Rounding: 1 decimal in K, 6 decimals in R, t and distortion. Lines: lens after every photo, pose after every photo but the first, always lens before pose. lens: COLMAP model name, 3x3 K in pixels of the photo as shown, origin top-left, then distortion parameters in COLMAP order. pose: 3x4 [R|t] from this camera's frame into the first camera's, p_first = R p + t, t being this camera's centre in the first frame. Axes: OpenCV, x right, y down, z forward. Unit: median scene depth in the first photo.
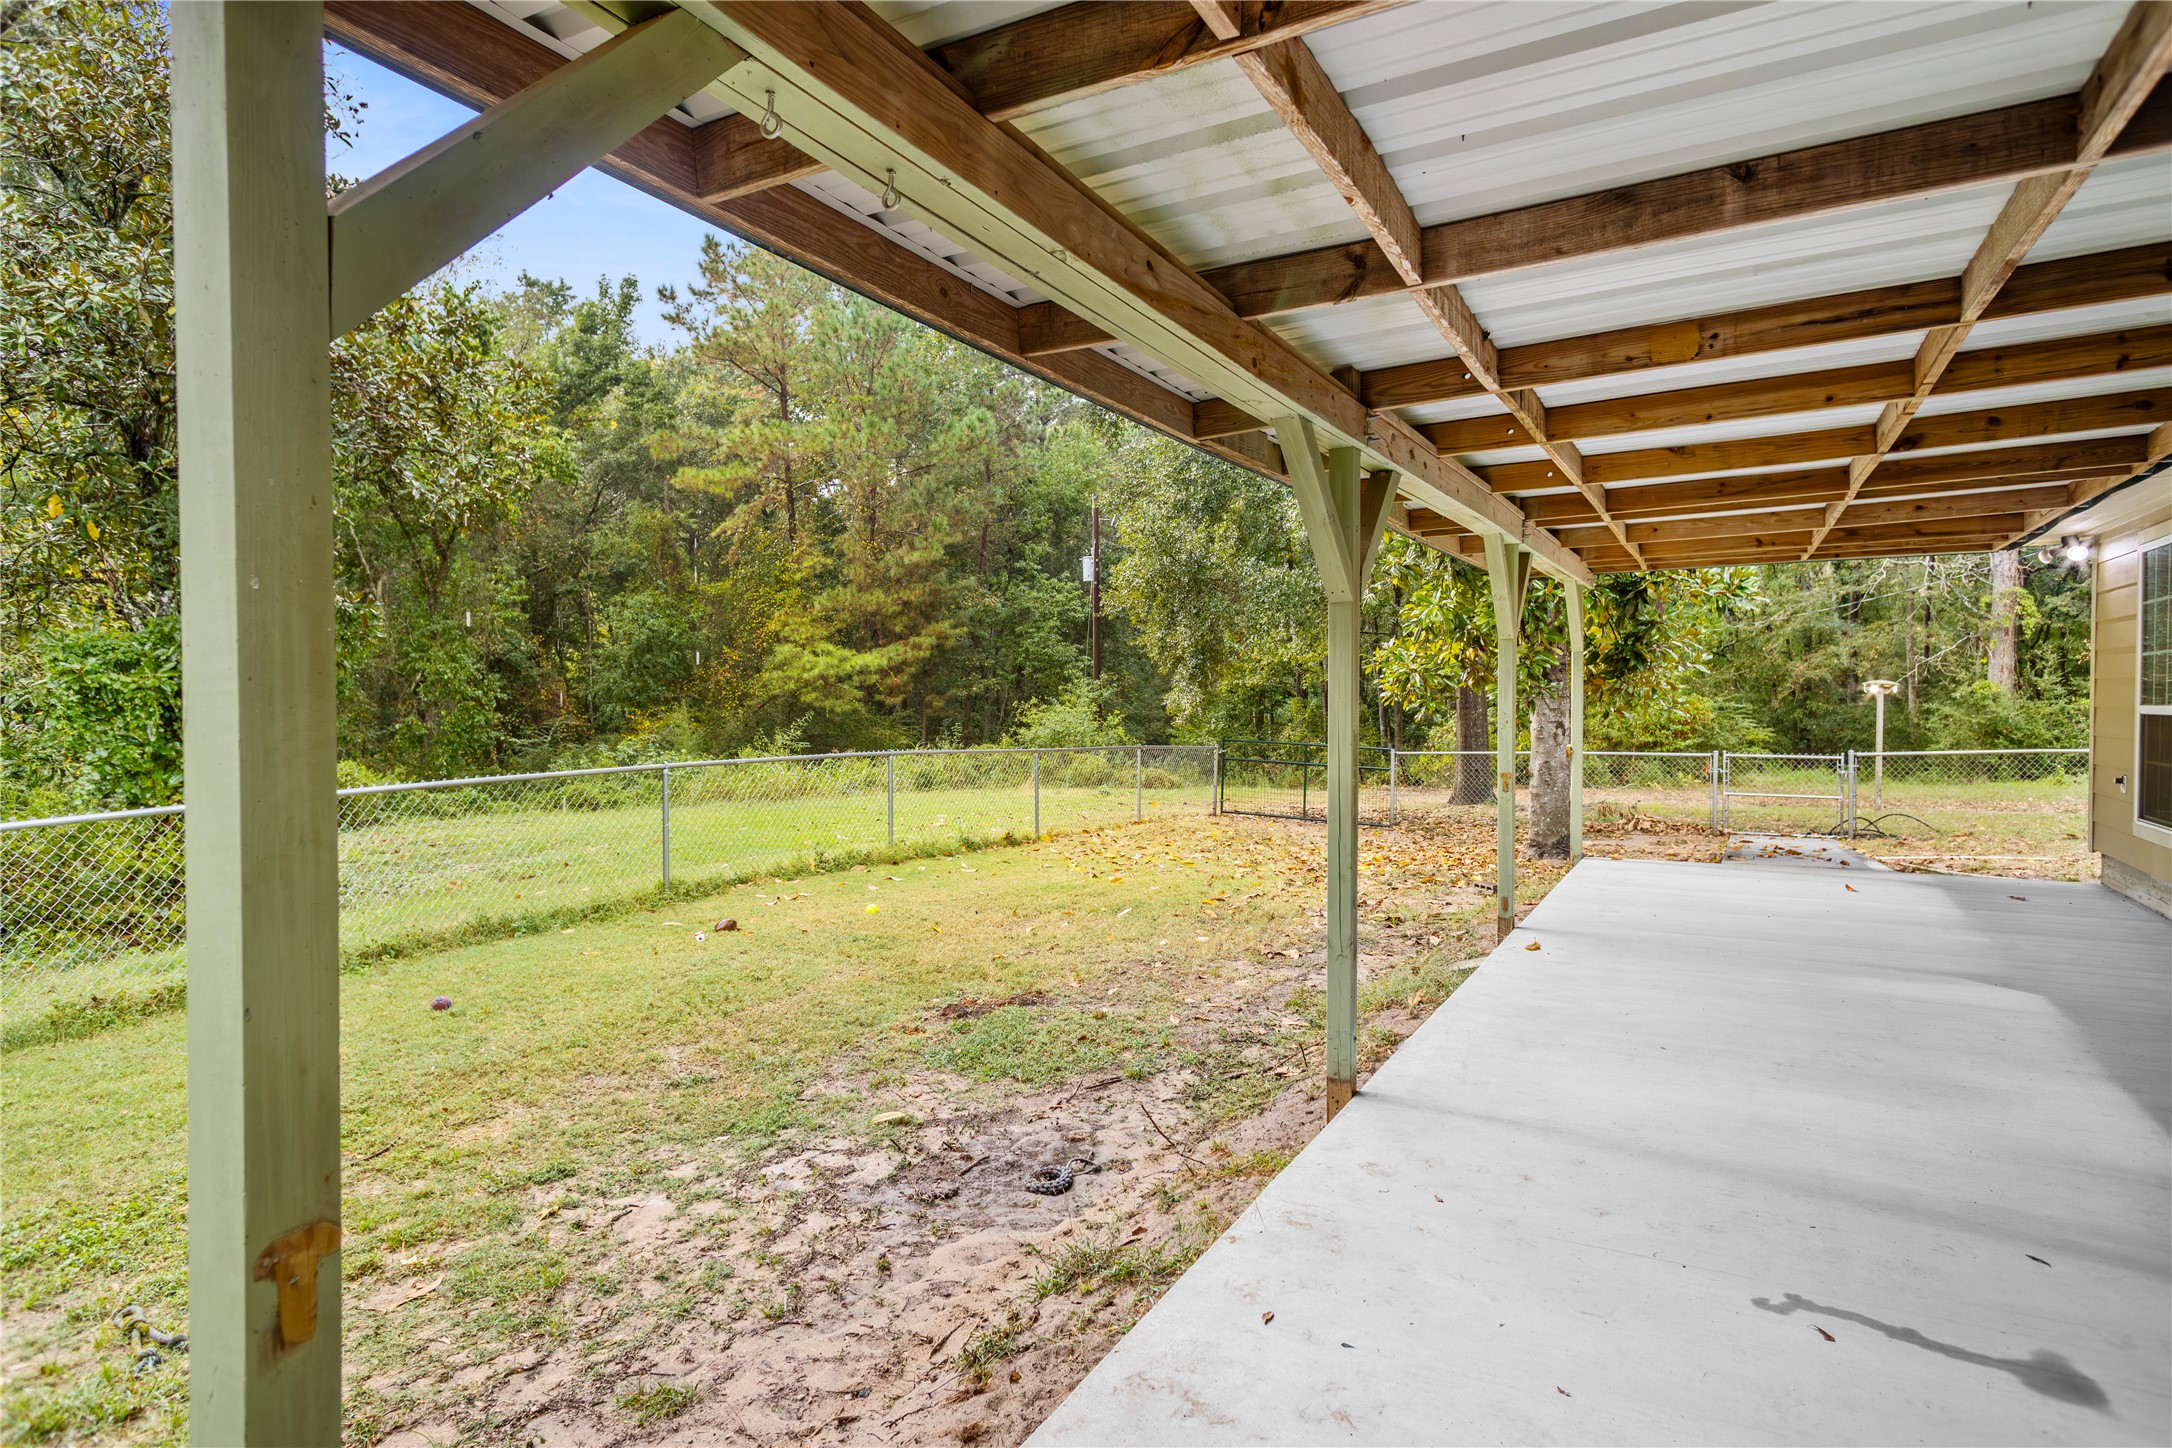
lens RADIAL K [[1203.8, 0, 1083.0], [0, 1203.8, 713.9], [0, 0, 1]] dist [0.024871, -0.007581]
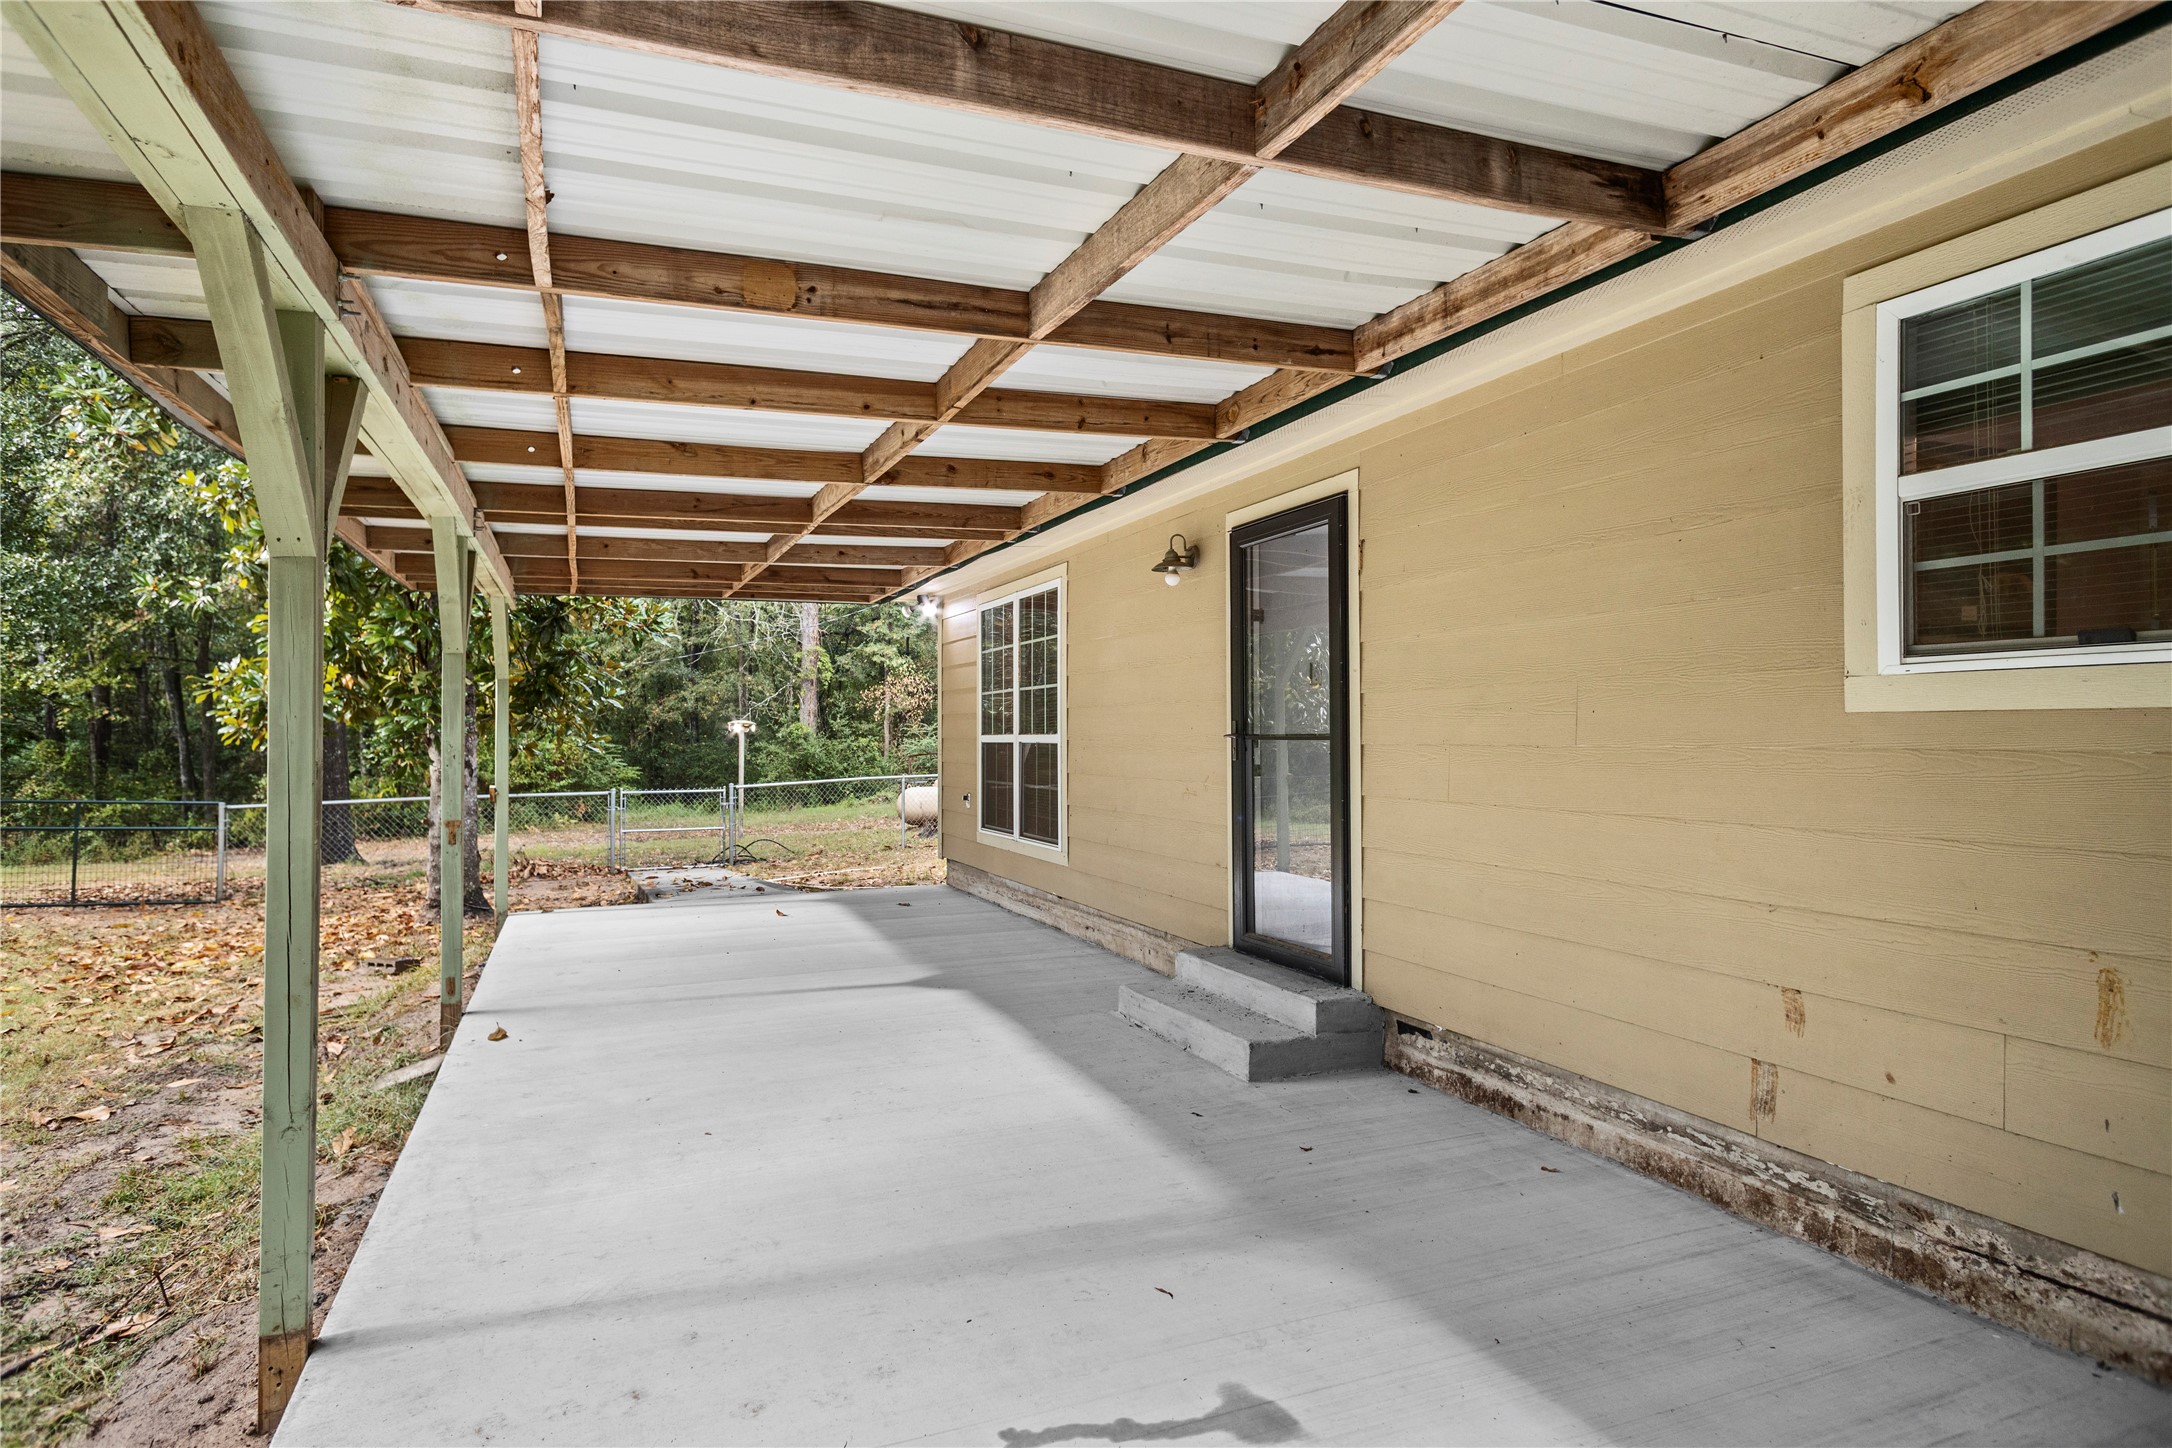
lens RADIAL K [[1203.8, 0, 1083.0], [0, 1203.8, 713.9], [0, 0, 1]] dist [0.024871, -0.007581]
pose [[0.631125, 0.011575, 0.775595, -0.005551], [0.016235, 0.999473, -0.028127, 0.004990], [-0.775511, 0.030343, 0.630604, 0.110777]]
